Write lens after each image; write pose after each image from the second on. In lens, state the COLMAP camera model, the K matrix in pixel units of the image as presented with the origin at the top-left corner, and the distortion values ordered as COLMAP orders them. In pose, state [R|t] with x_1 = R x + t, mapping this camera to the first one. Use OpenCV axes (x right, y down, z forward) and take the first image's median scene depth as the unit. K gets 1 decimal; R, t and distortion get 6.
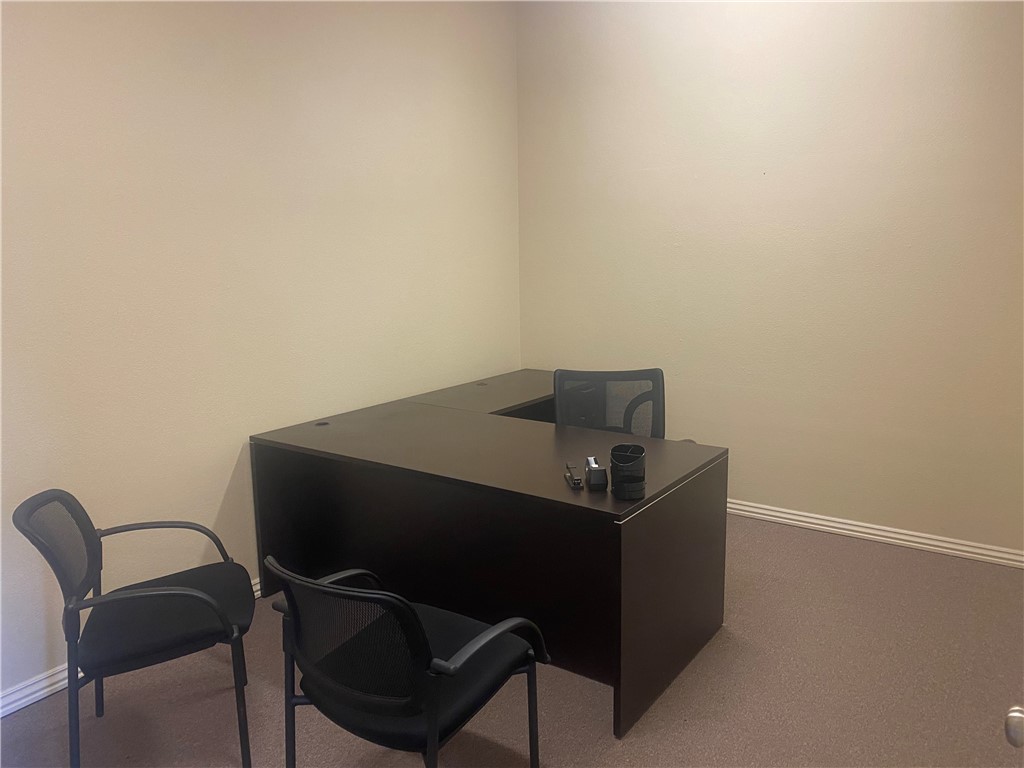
lens RADIAL K [[783.0, 0, 512.0], [0, 783.0, 384.0], [0, 0, 1]] dist [0.002210, 0.003651]
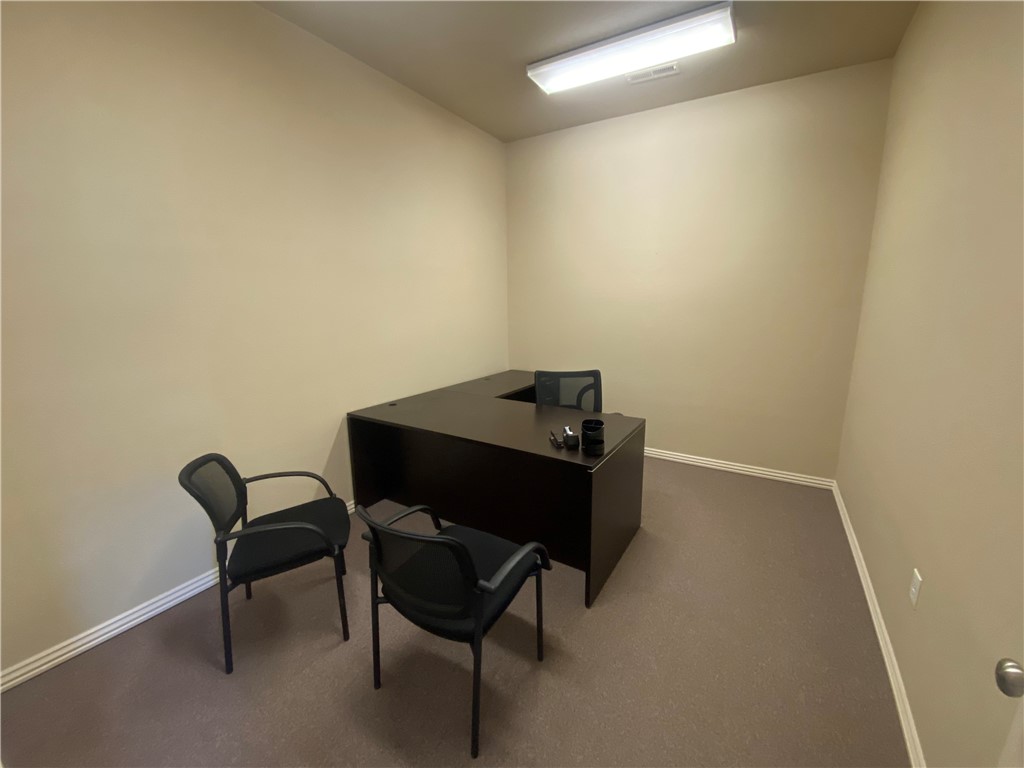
lens RADIAL K [[410.9, 0, 512.0], [0, 410.9, 384.0], [0, 0, 1]] dist [0.016831, -0.021191]
pose [[0.998516, -0.005465, 0.054176, -0.055918], [0.004435, 0.999807, 0.019116, -0.009970], [-0.054270, -0.018847, 0.998348, 0.188779]]
